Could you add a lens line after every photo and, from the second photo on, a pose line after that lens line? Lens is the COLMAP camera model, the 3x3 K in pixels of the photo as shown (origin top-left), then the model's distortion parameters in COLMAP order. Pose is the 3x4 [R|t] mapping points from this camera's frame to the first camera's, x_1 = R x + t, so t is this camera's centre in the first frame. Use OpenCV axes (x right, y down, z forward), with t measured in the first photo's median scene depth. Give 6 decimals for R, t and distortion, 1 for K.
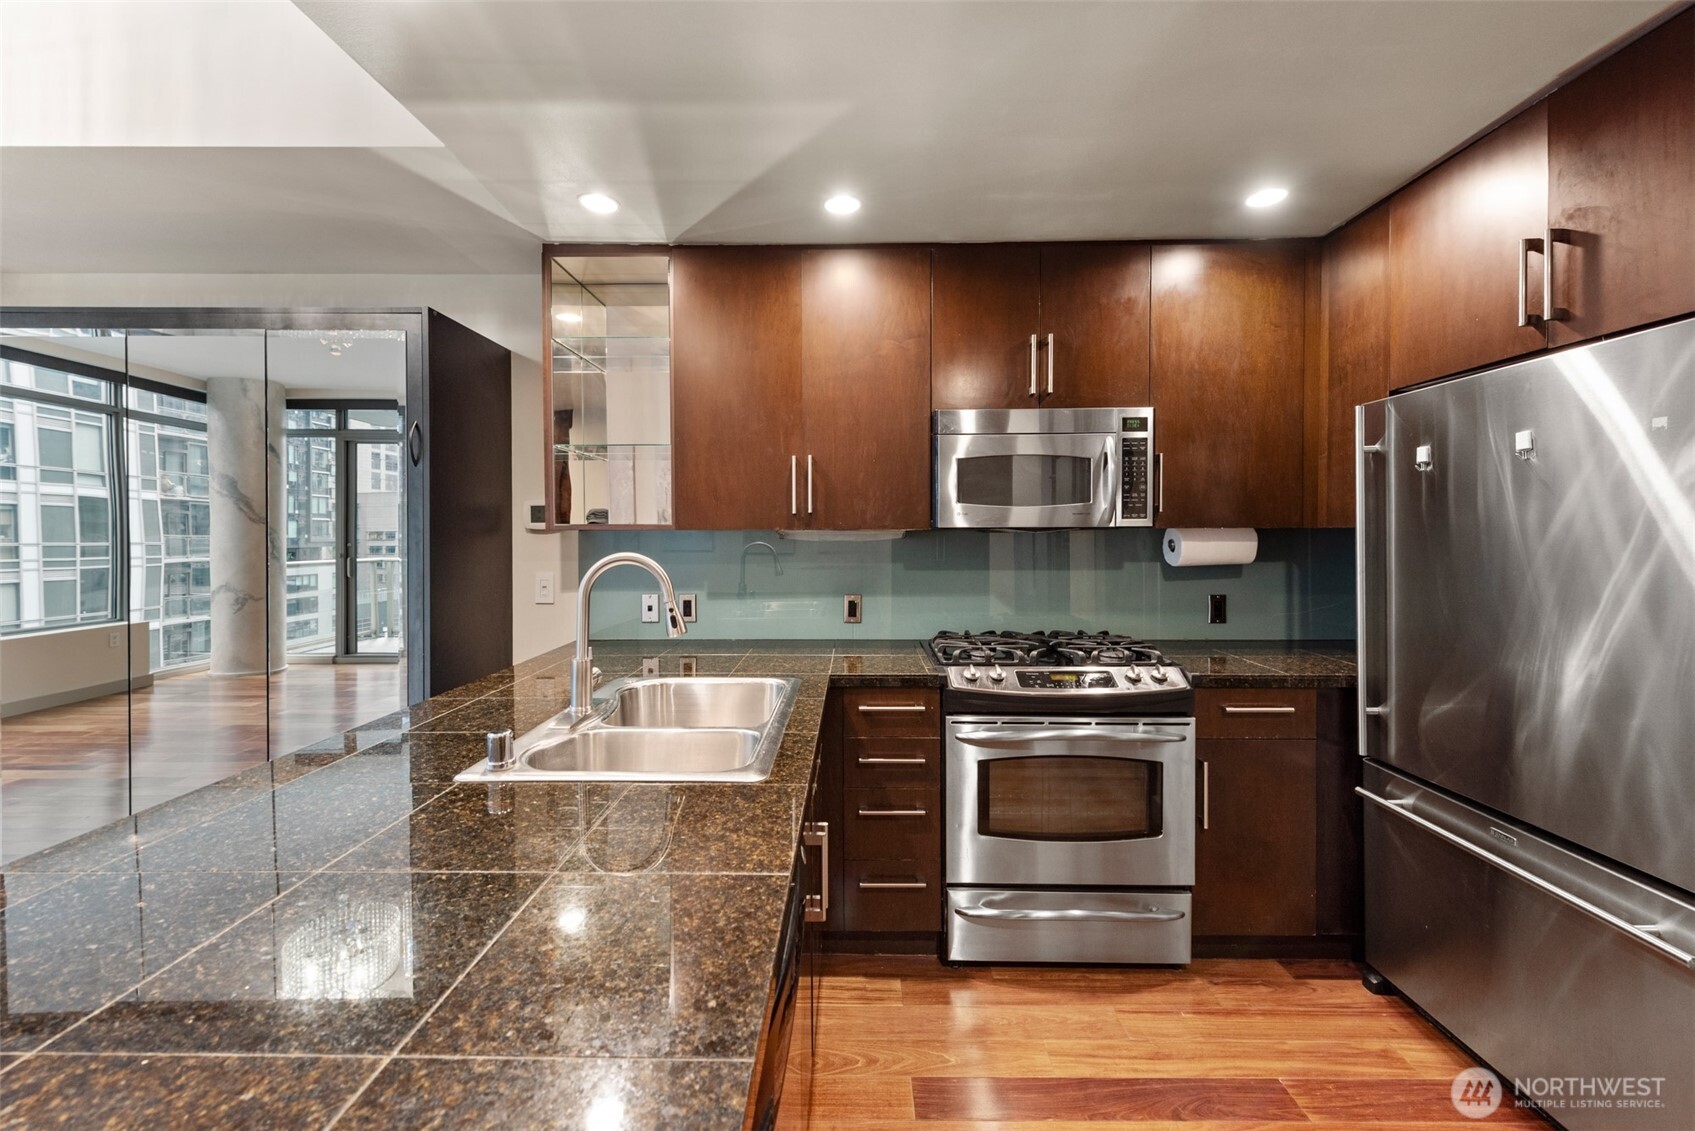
lens RADIAL K [[680.3, 0, 850.1], [0, 680.3, 539.6], [0, 0, 1]] dist [0.016262, -0.004592]
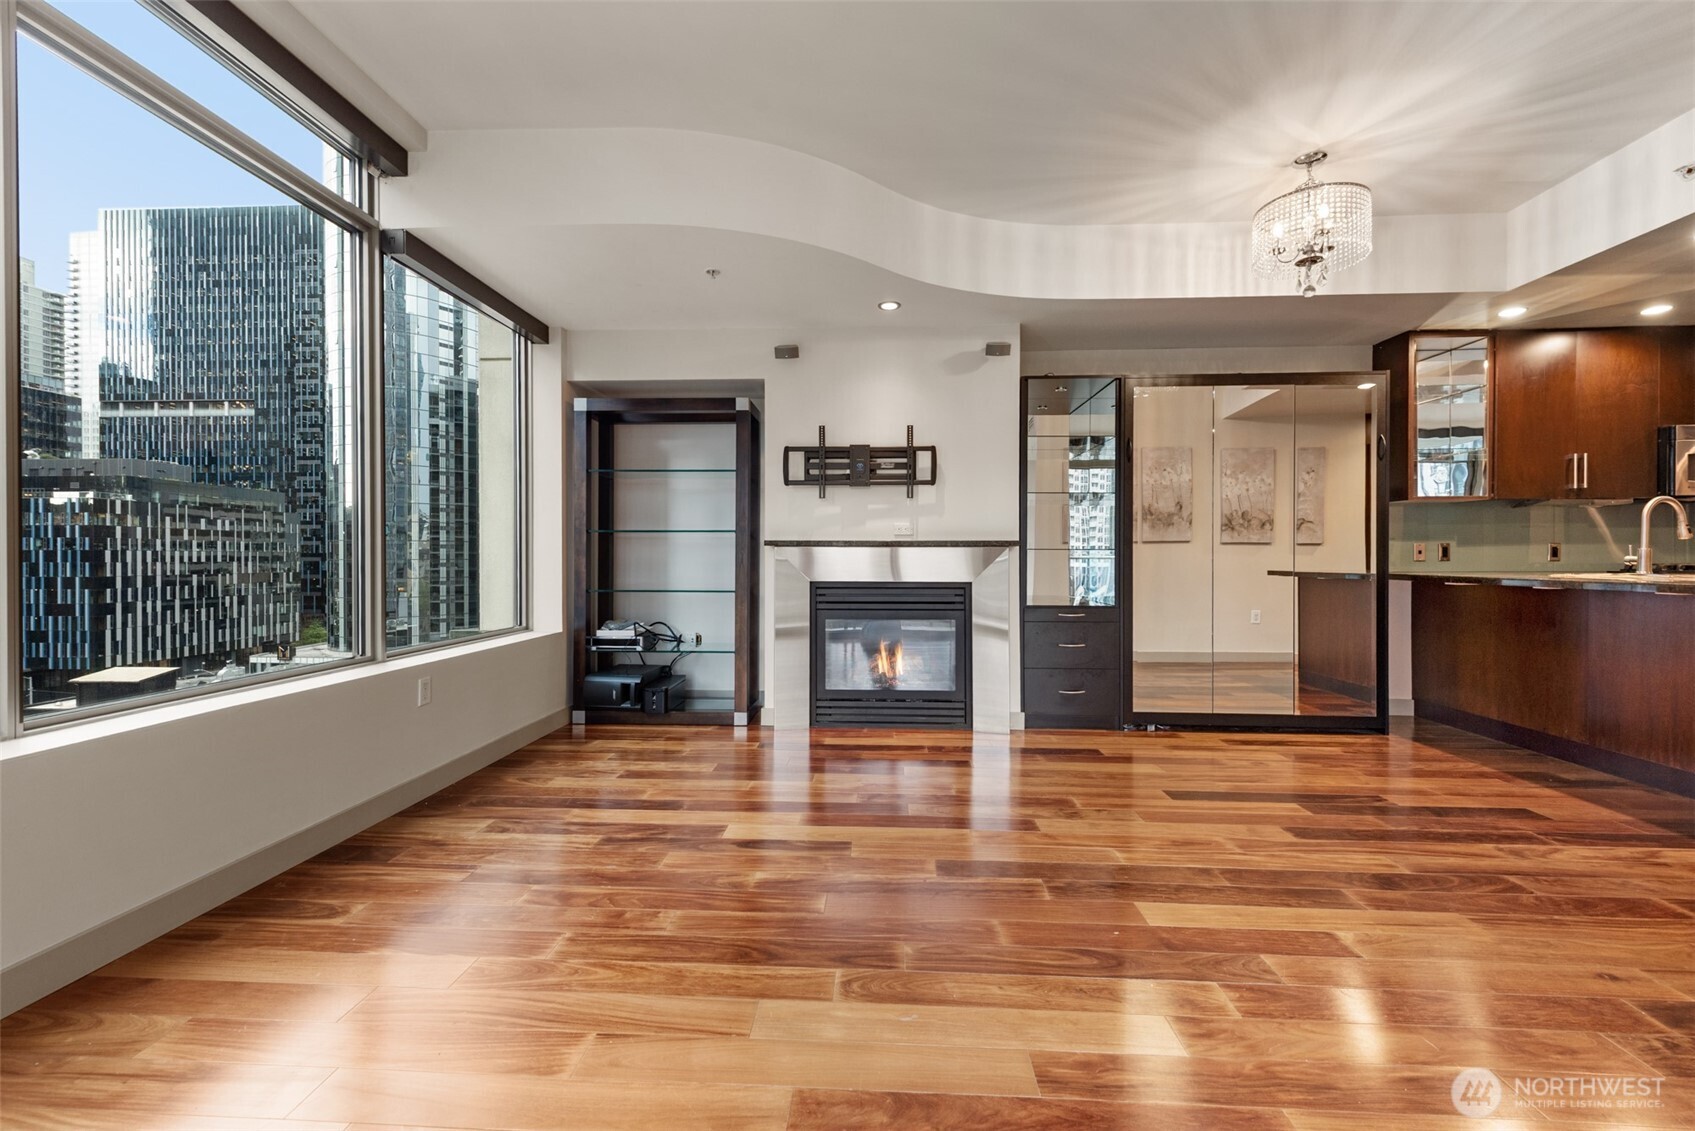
lens RADIAL K [[680.3, 0, 857.0], [0, 680.3, 564.2], [0, 0, 1]] dist [0.016262, -0.004592]
pose [[0.999413, -0.001935, -0.034194, -1.847094], [0.001973, 0.999997, 0.001063, 0.148331], [0.034192, -0.001130, 0.999415, -0.779355]]
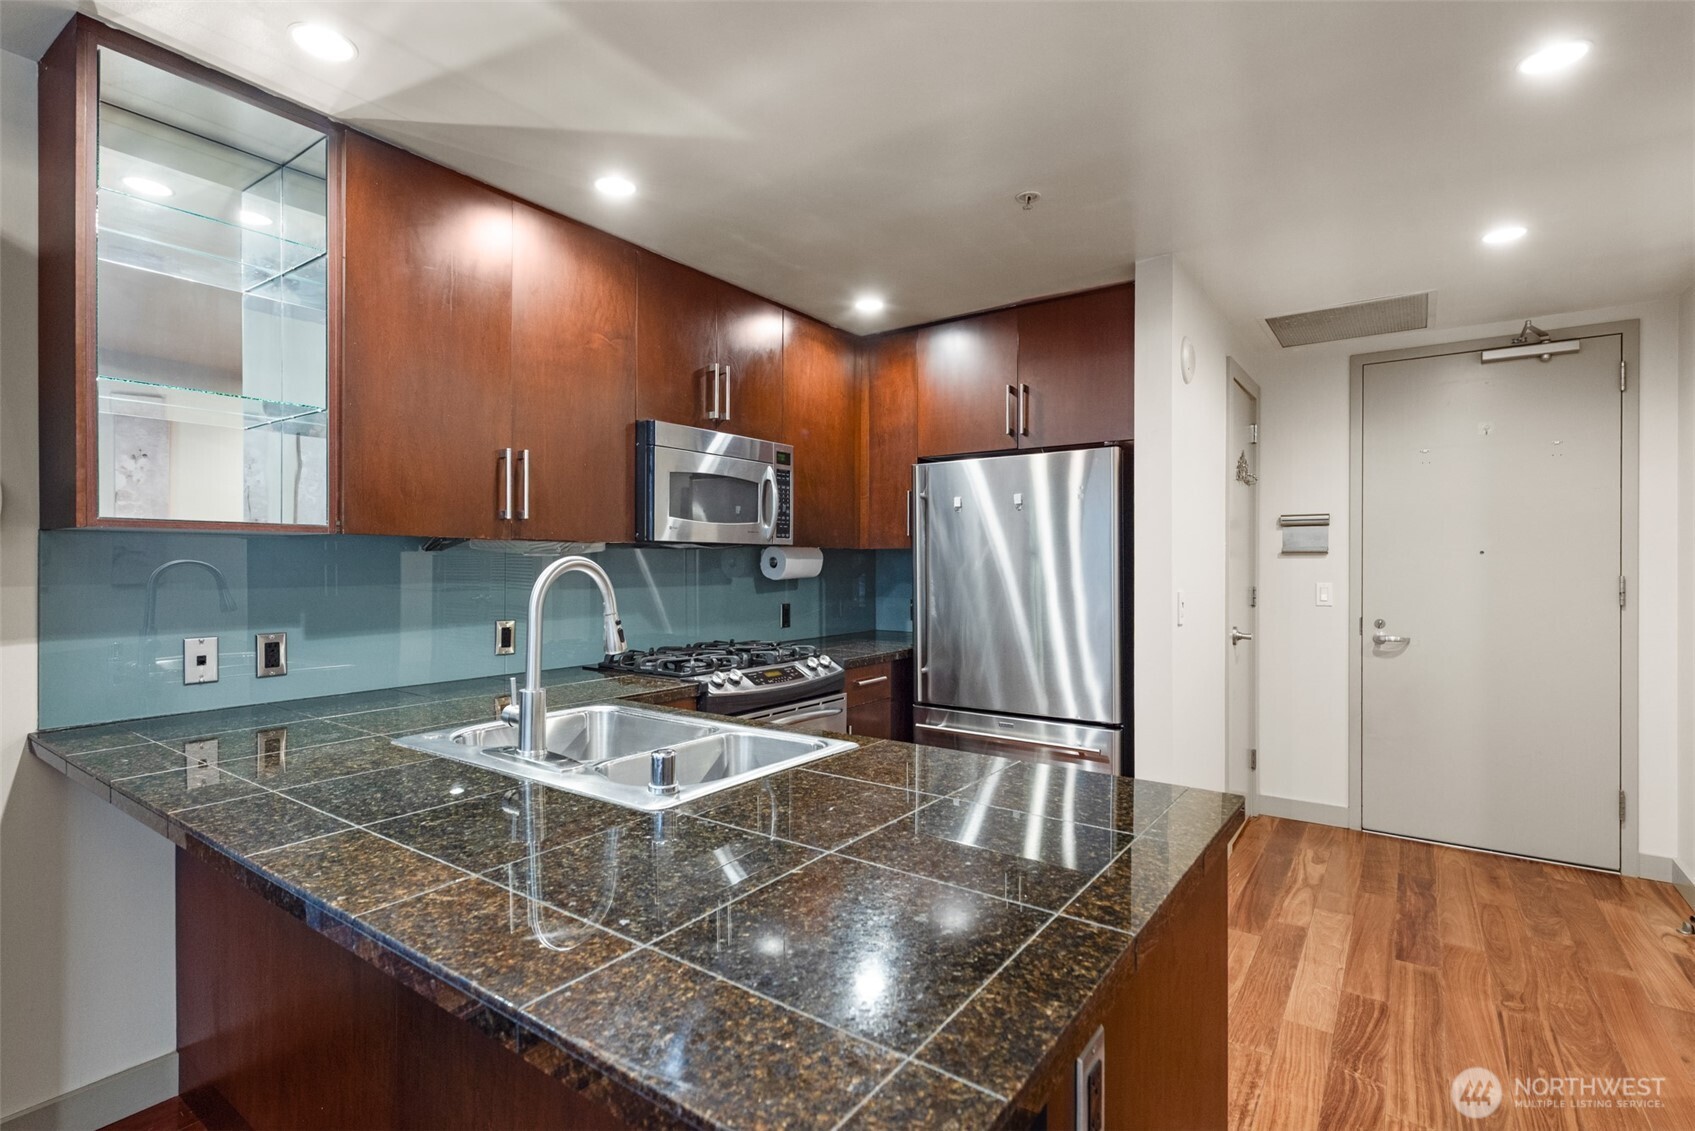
lens RADIAL K [[793.2, 0, 855.1], [0, 793.2, 572.3], [0, 0, 1]] dist [0.004482, -0.000061]
pose [[0.567774, -0.004454, 0.823172, -0.651936], [0.005137, 0.999985, 0.001867, 0.027084], [-0.823168, 0.003168, 0.567789, 0.118443]]
